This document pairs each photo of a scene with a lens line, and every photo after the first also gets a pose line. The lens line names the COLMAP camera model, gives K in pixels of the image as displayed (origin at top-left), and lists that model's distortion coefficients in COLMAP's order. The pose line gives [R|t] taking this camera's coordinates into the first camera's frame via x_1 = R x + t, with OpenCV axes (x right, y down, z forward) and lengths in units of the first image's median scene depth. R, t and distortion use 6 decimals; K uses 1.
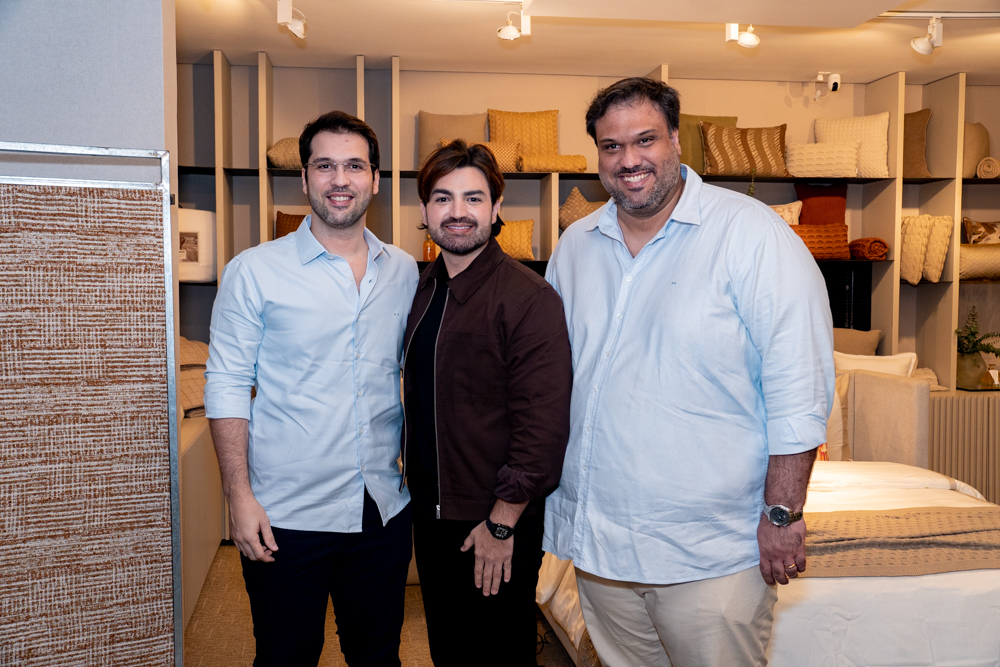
lens RADIAL K [[1008.1, 0, 500.0], [0, 1008.1, 333.5], [0, 0, 1]] dist [0.072419, 0.024568]
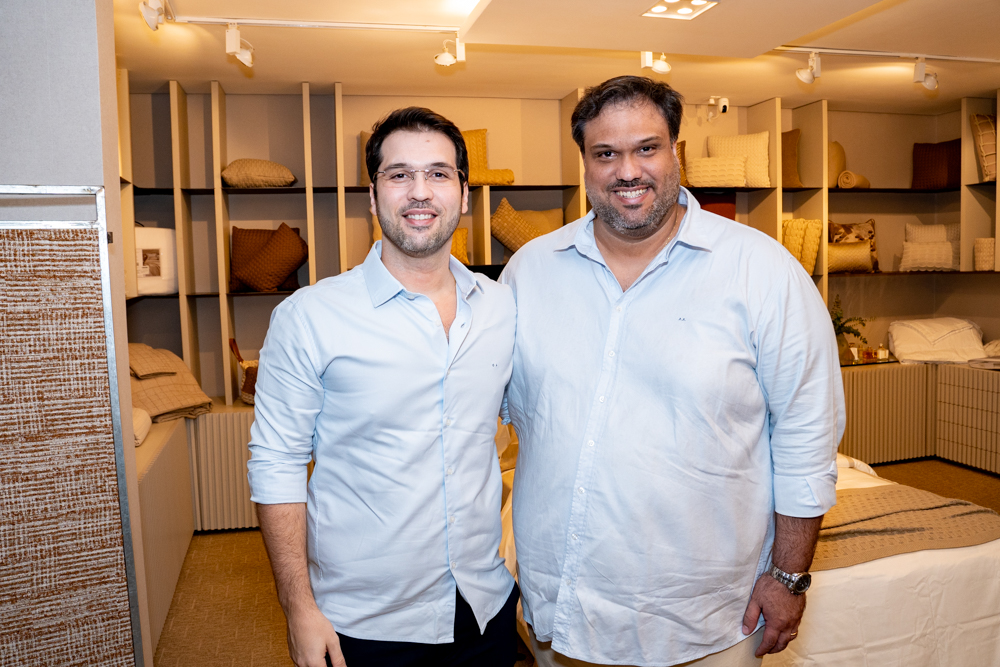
lens RADIAL K [[810.7, 0, 500.0], [0, 810.7, 333.5], [0, 0, 1]] dist [-0.076436, 0.064874]
pose [[0.995336, -0.032886, 0.090695, -0.034641], [0.029708, 0.998904, 0.036168, -0.060335], [-0.091785, -0.033305, 0.995222, 0.236017]]
